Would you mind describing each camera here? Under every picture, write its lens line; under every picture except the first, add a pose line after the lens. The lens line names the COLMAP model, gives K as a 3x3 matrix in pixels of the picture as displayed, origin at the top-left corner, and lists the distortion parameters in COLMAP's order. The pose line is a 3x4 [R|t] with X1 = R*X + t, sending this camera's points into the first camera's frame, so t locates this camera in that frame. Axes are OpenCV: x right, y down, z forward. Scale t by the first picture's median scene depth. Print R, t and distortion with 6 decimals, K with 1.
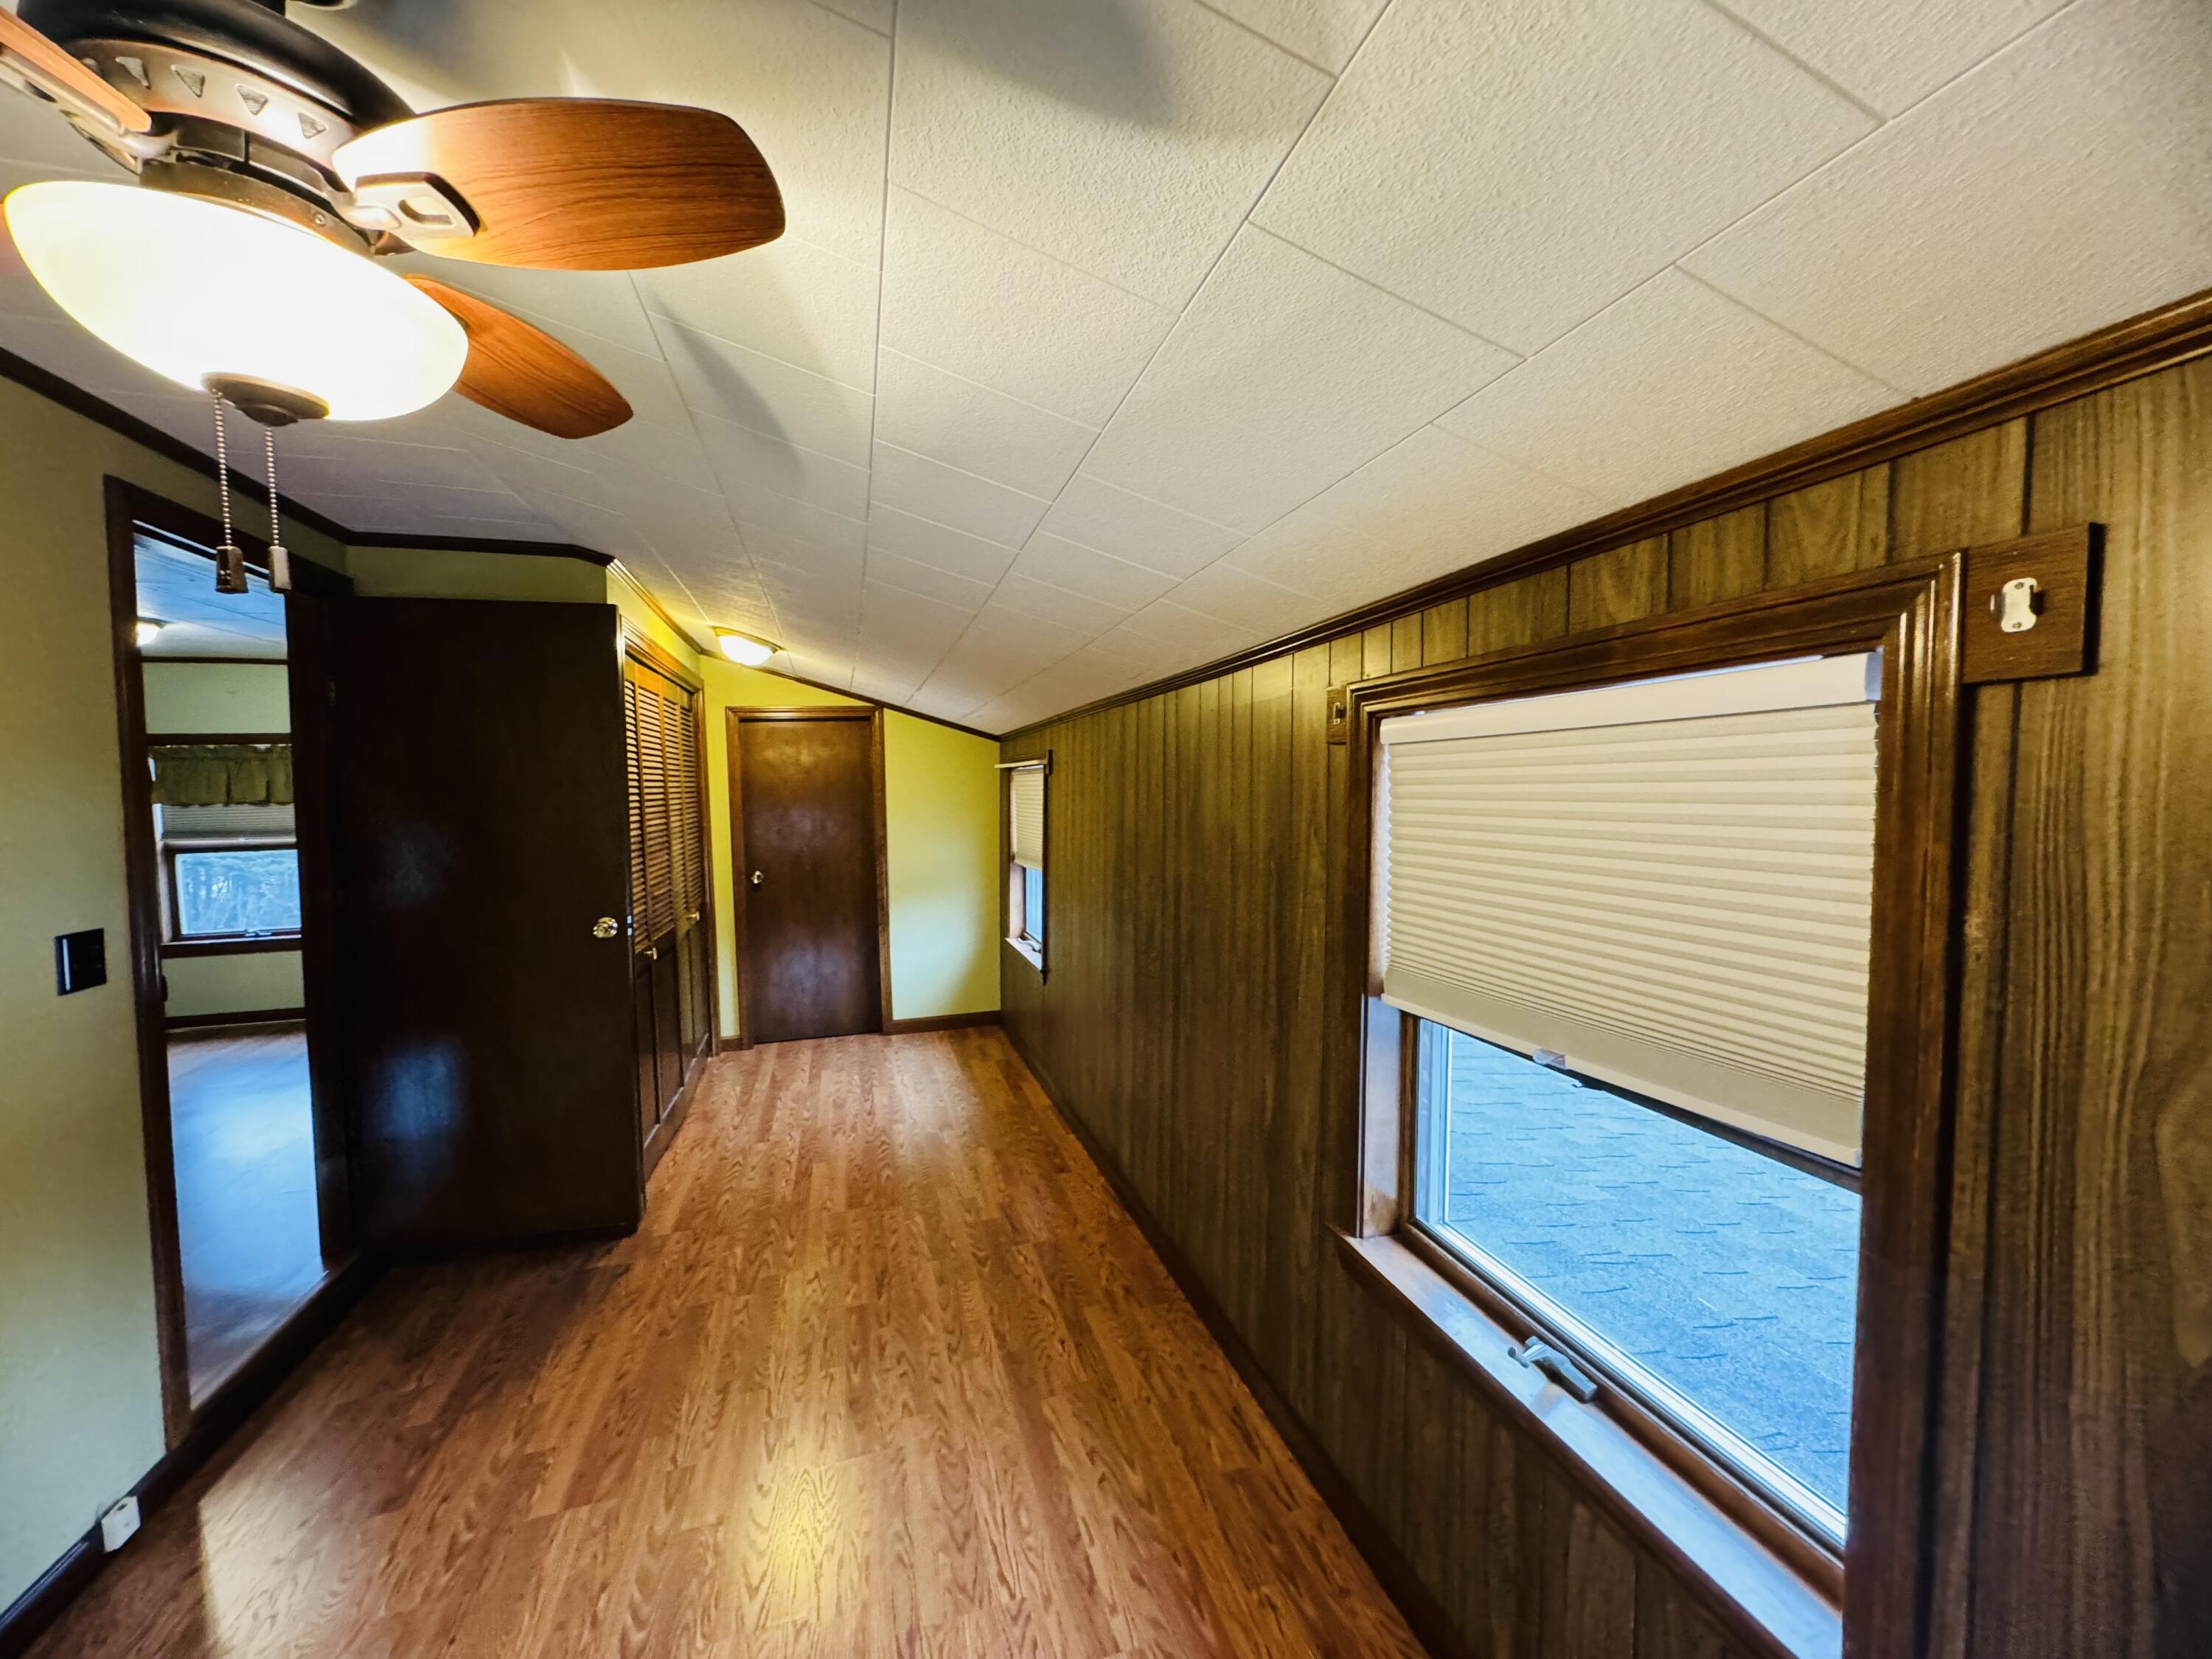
lens RADIAL K [[874.7, 0, 1106.0], [0, 874.7, 829.5], [0, 0, 1]] dist [0.000887, 0.000388]
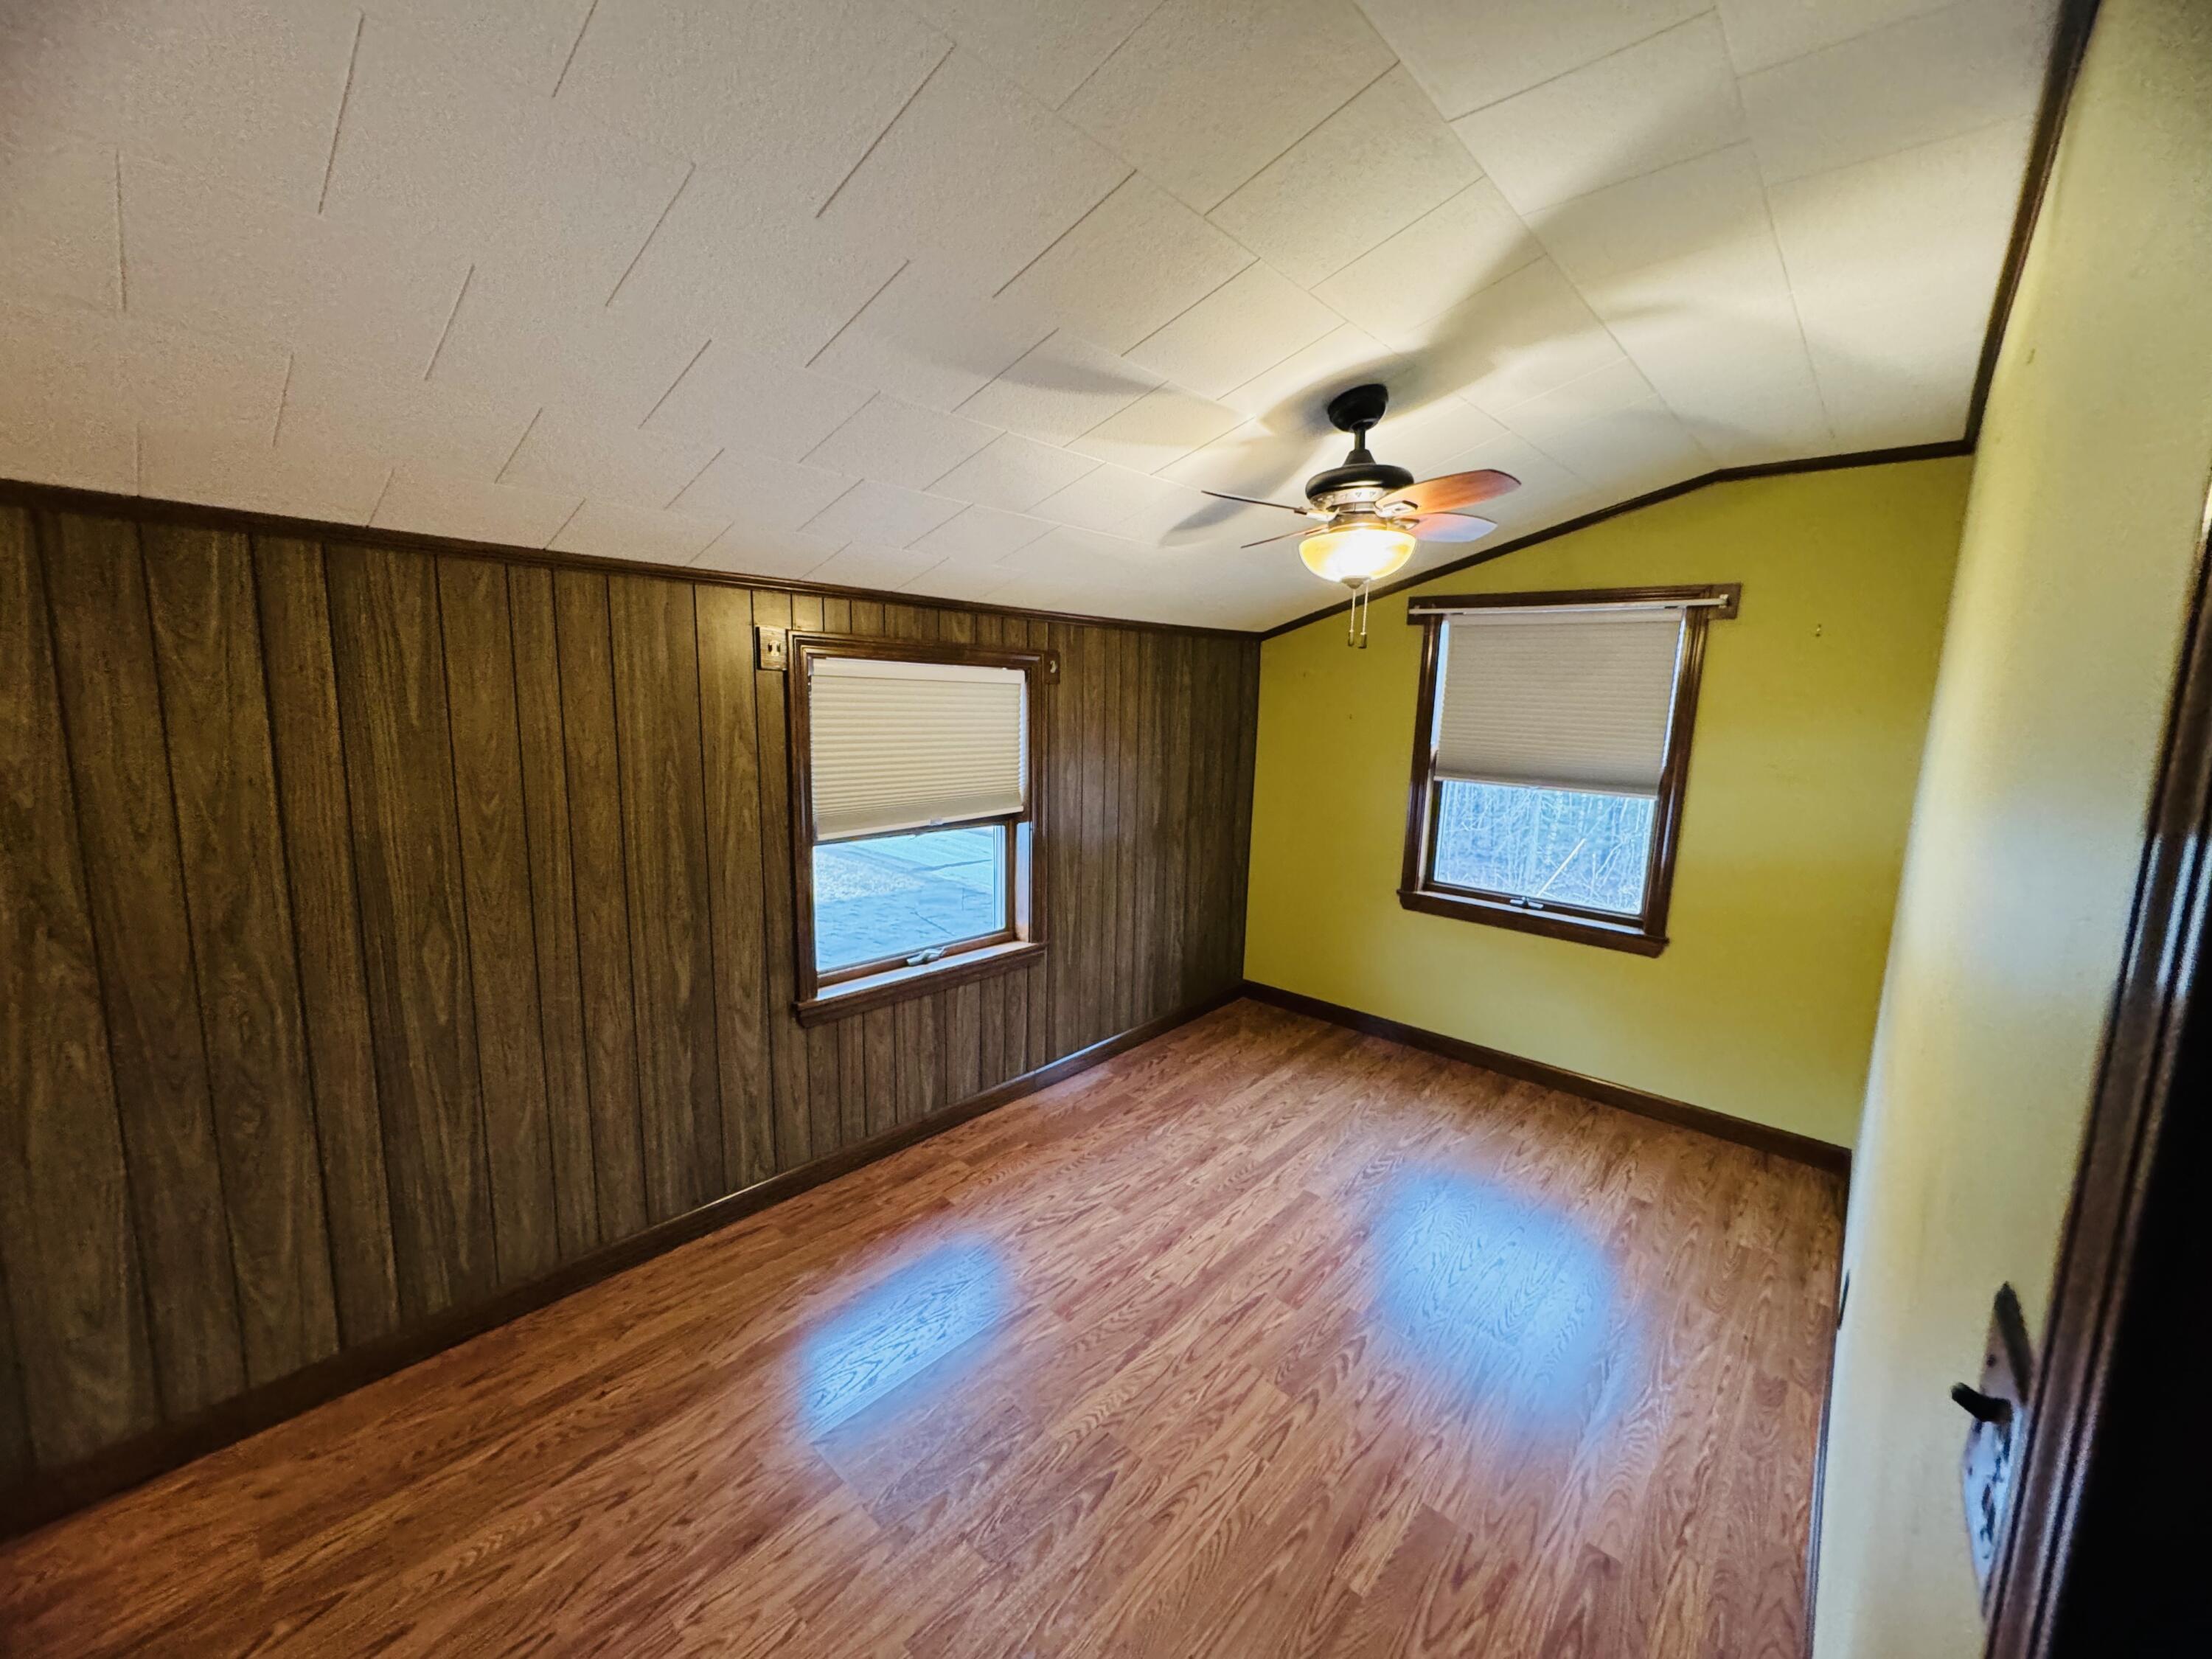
lens RADIAL K [[874.7, 0, 1106.0], [0, 874.7, 829.5], [0, 0, 1]] dist [0.000887, 0.000388]
pose [[-0.528550, -0.123556, 0.839862, -1.123263], [0.020860, 0.987162, 0.158353, -0.053262], [-0.848646, 0.101217, -0.519187, 1.209480]]
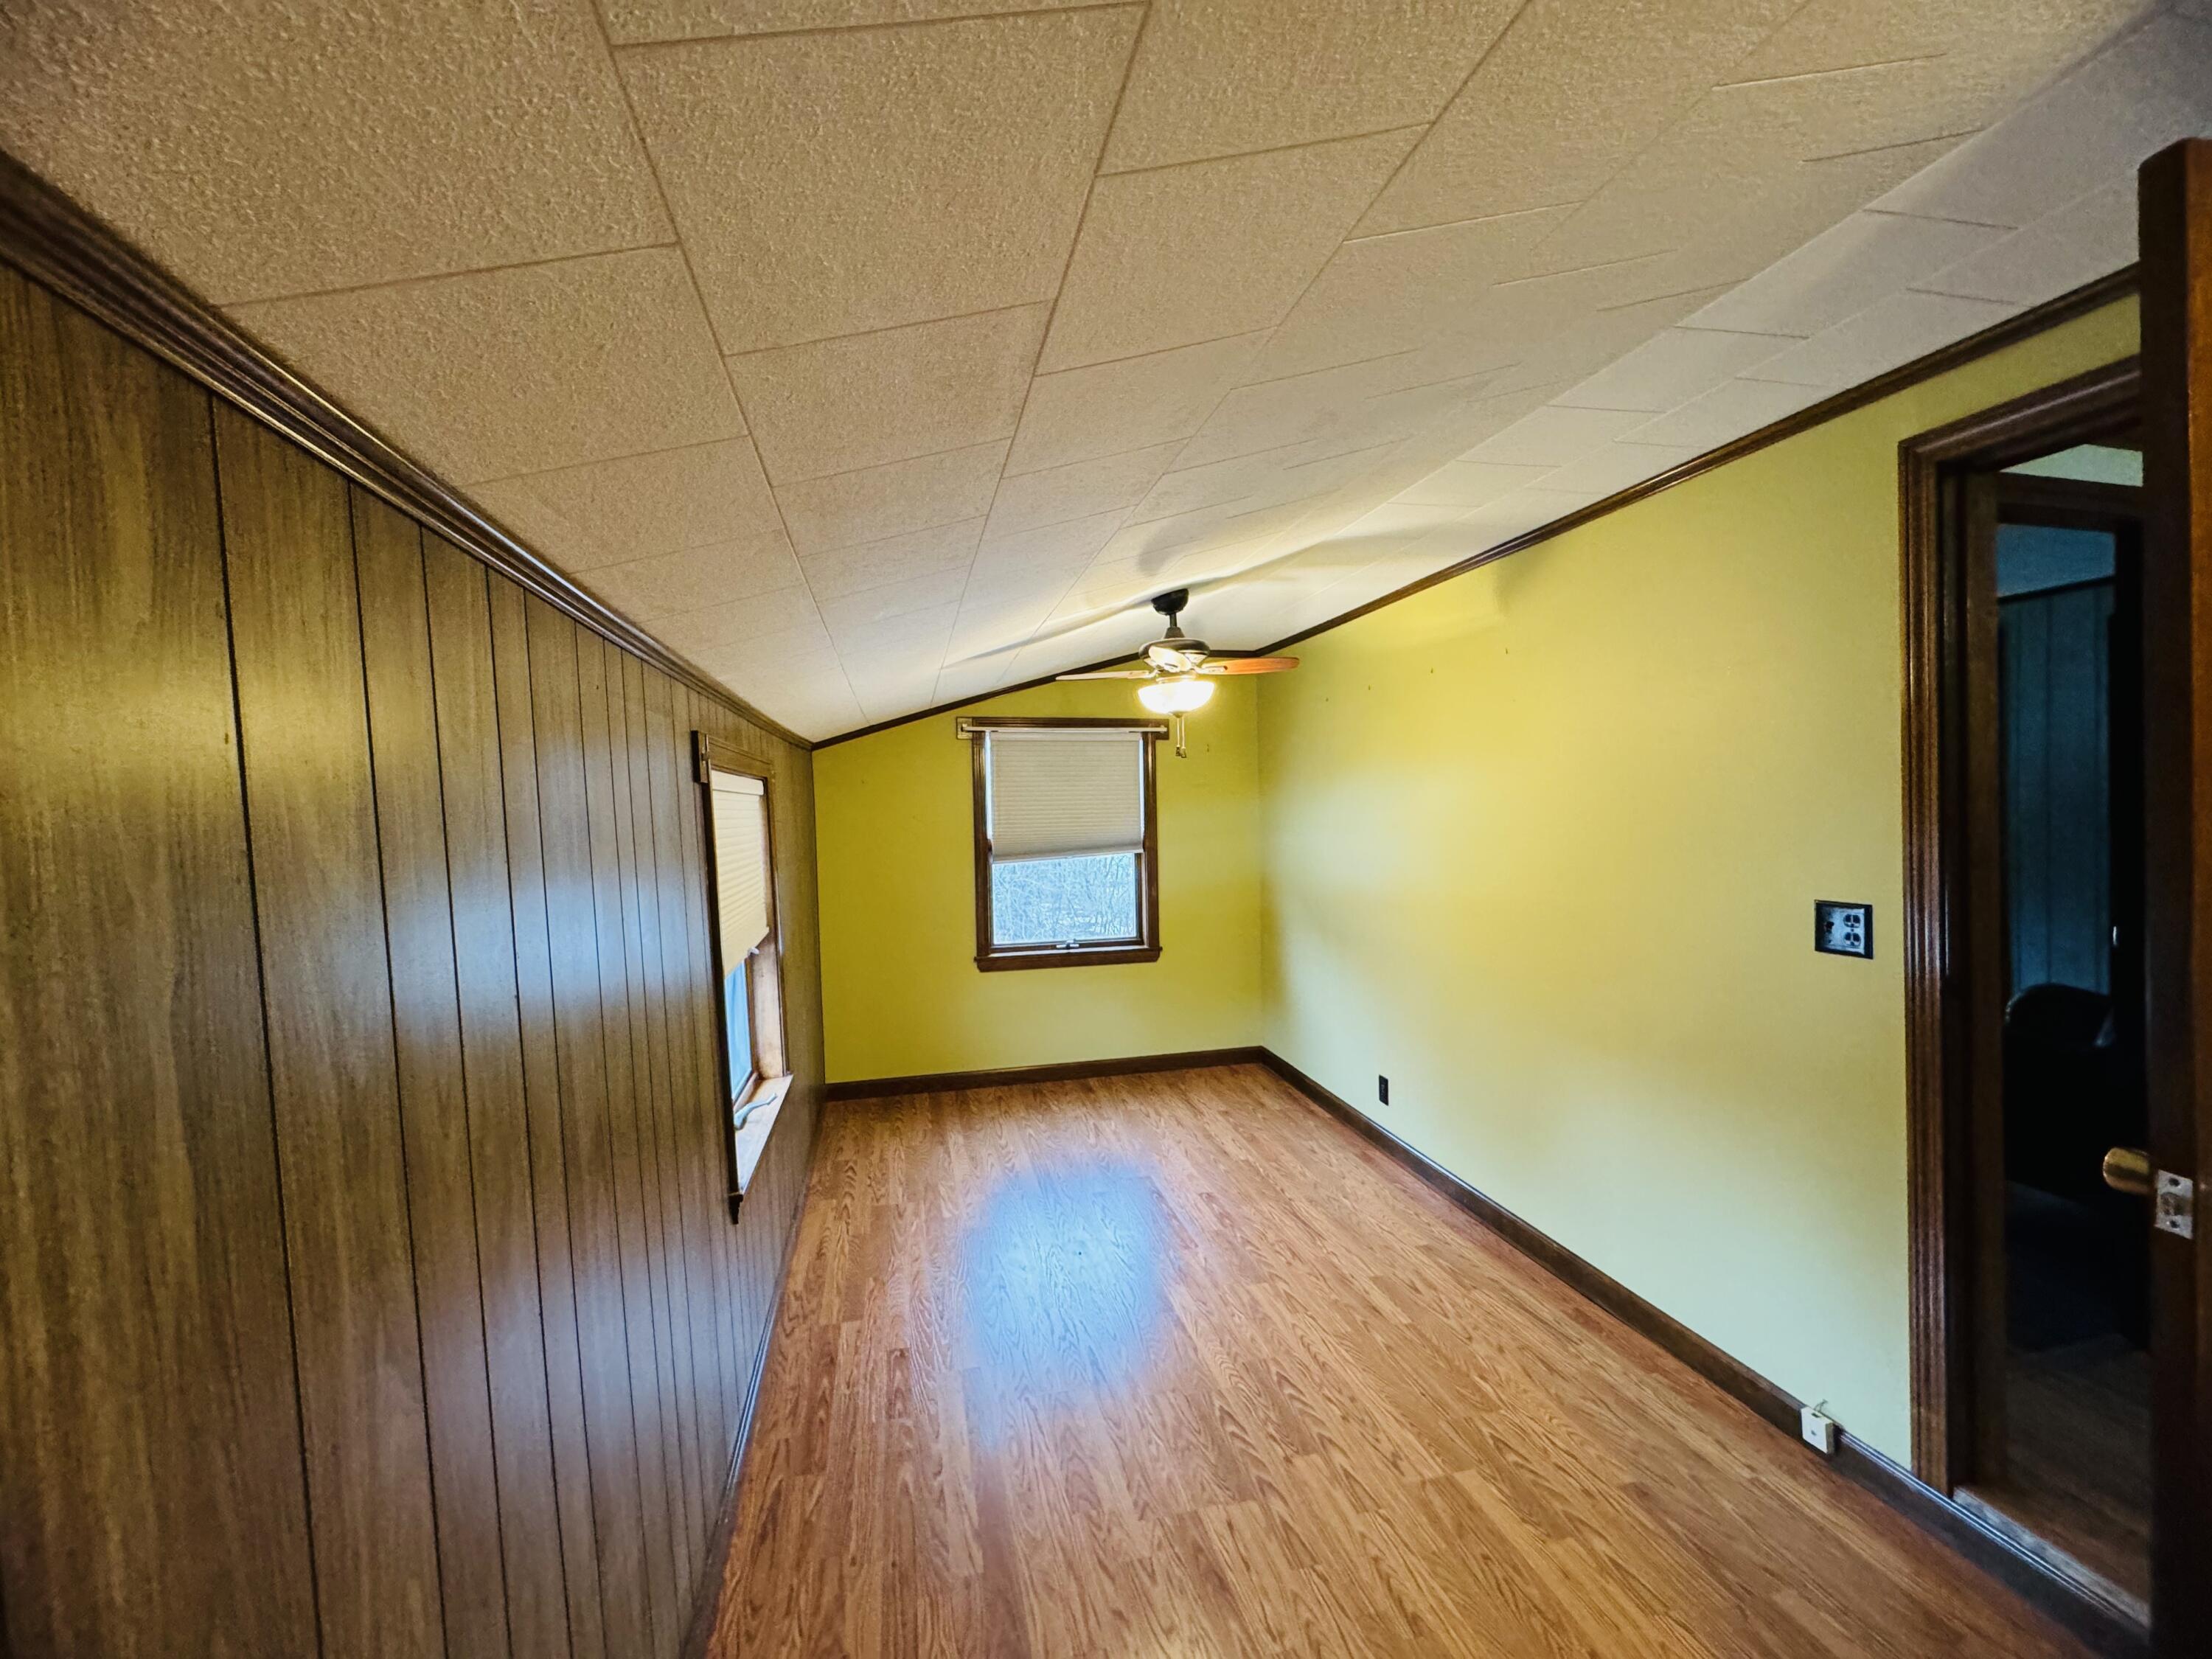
lens RADIAL K [[874.7, 0, 1106.0], [0, 874.7, 829.5], [0, 0, 1]] dist [0.000887, 0.000388]
pose [[-0.997643, 0.042037, 0.054243, -0.291342], [0.045801, 0.996487, 0.070118, -0.083960], [-0.051104, 0.072437, -0.996063, 1.963091]]
